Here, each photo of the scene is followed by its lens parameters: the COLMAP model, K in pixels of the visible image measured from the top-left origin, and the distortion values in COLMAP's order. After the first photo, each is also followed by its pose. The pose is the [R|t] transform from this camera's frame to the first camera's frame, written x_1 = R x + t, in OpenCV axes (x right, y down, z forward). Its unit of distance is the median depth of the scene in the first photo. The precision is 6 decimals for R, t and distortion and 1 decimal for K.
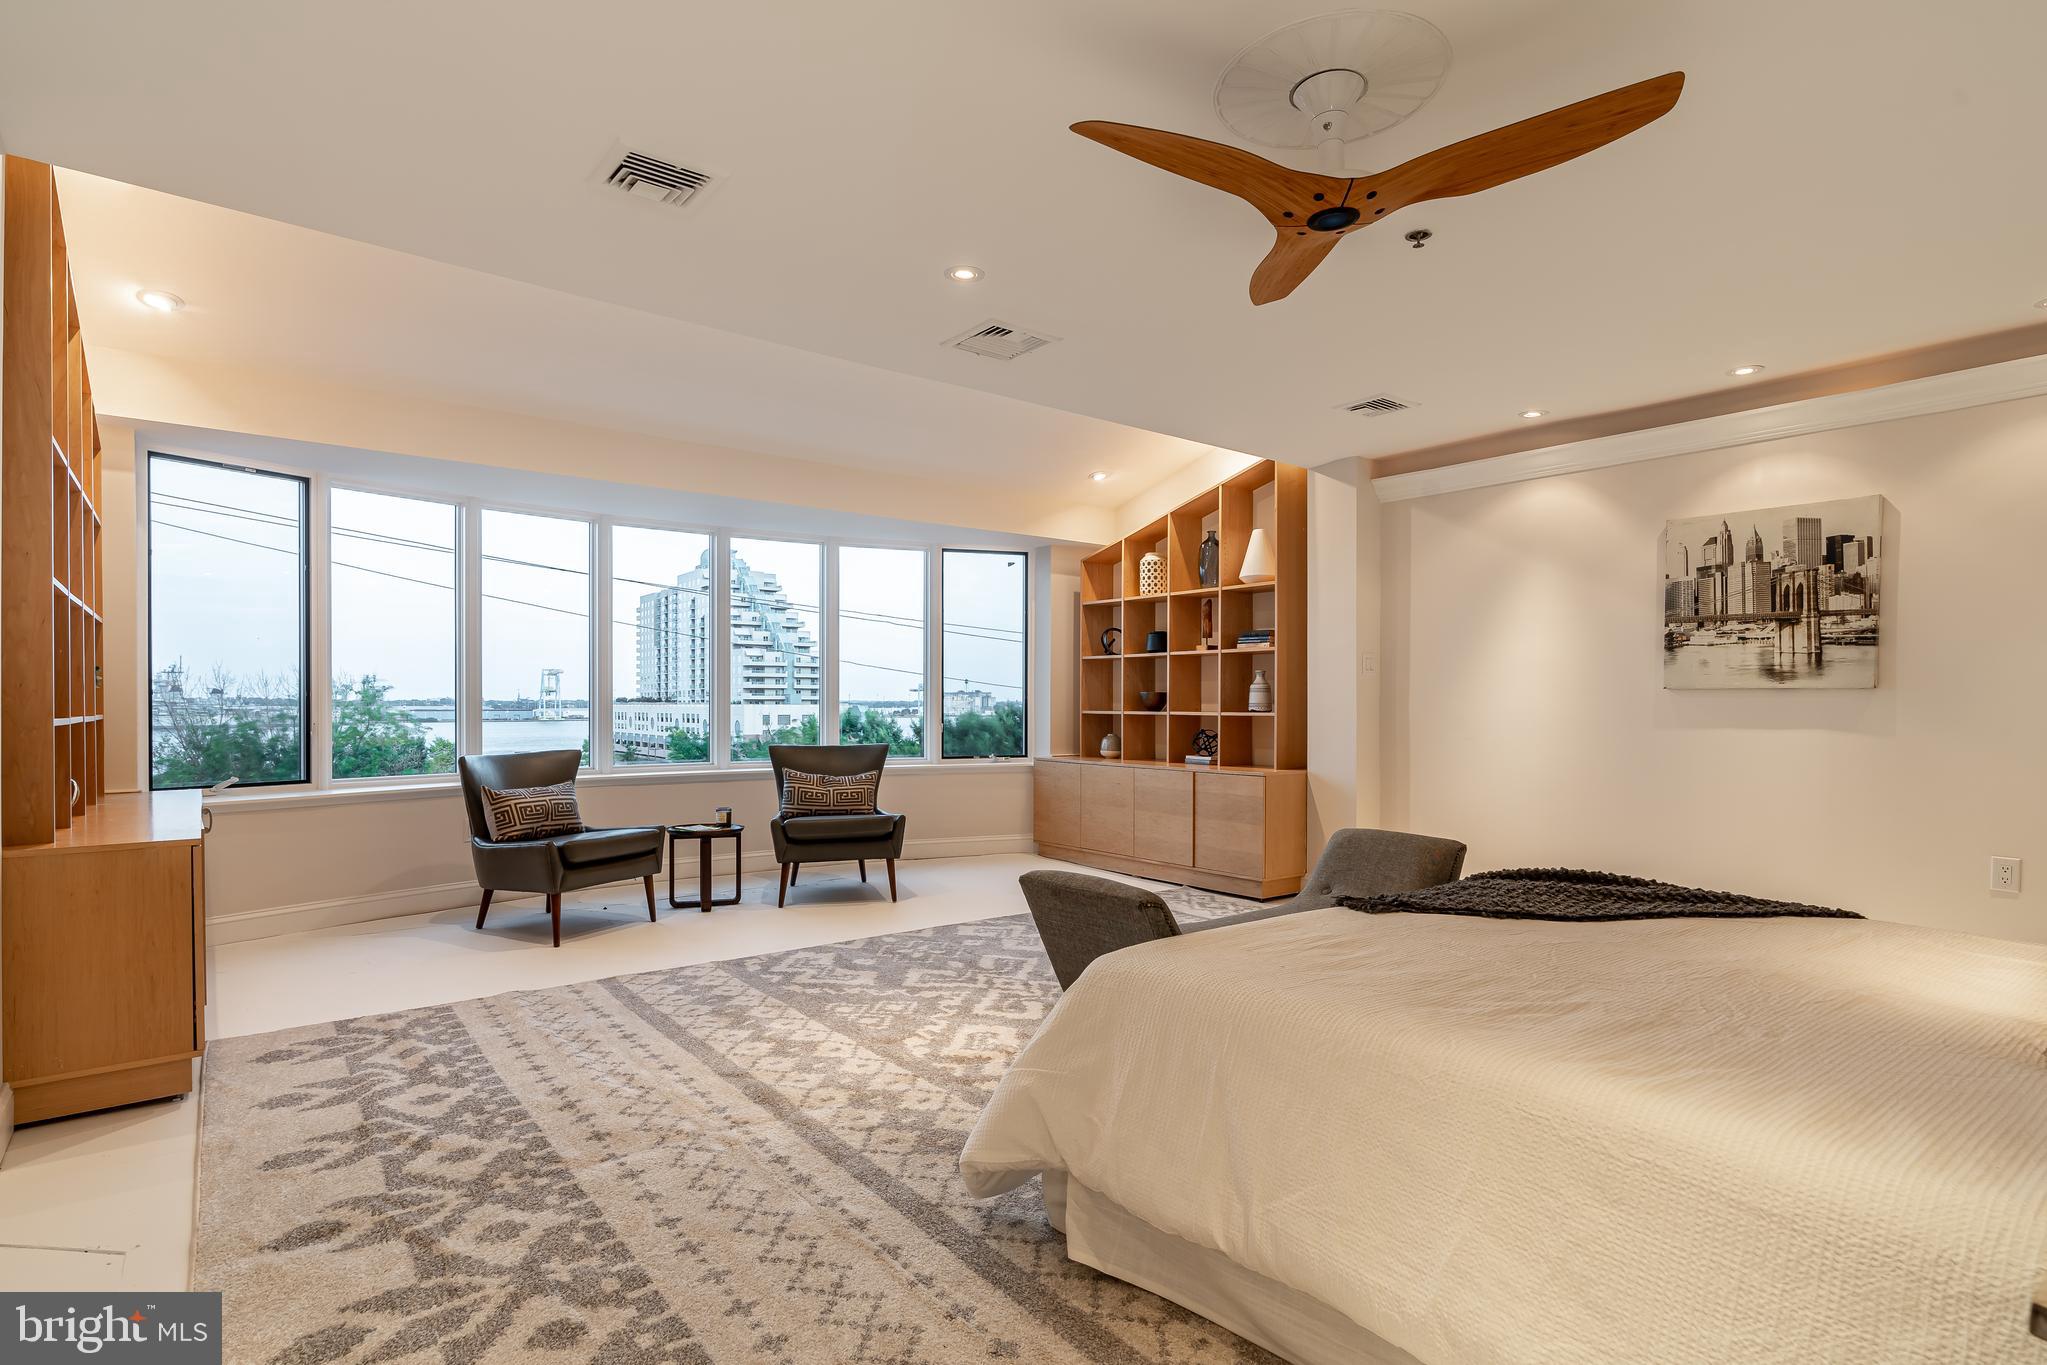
lens RADIAL K [[1020.0, 0, 1023.5], [0, 1020.0, 682.5], [0, 0, 1]] dist [-0.000740, 0.000139]
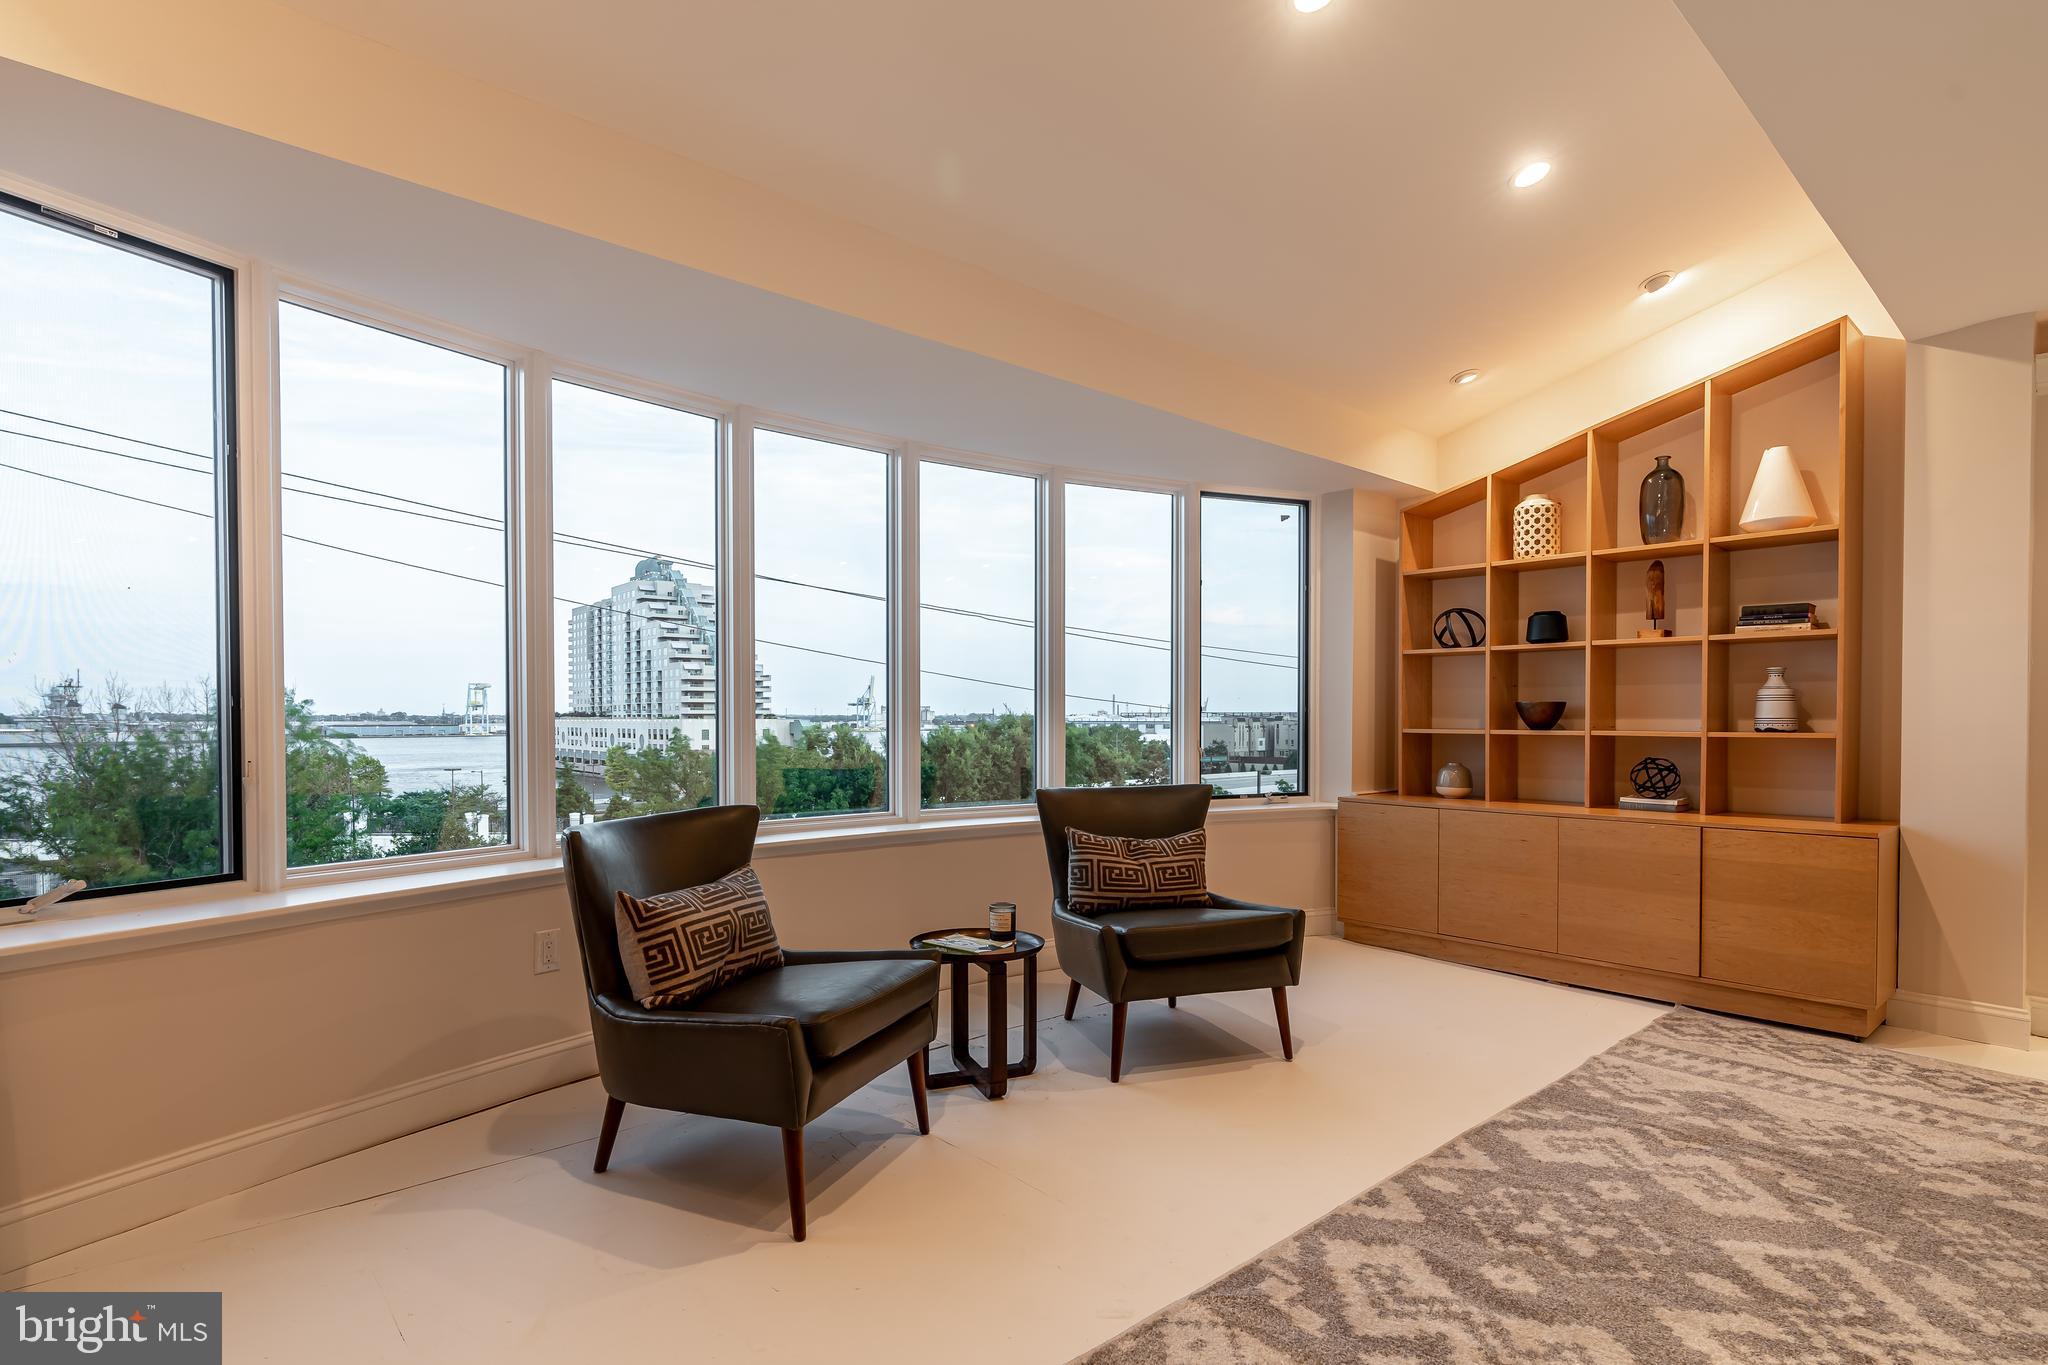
lens RADIAL K [[1013.1, 0, 1027.1], [0, 1013.1, 709.3], [0, 0, 1]] dist [-0.001037, -0.000255]
pose [[0.998009, -0.001265, 0.063061, -0.274039], [0.000481, 0.999922, 0.012457, 0.006485], [-0.063072, -0.012402, 0.997932, 0.380409]]
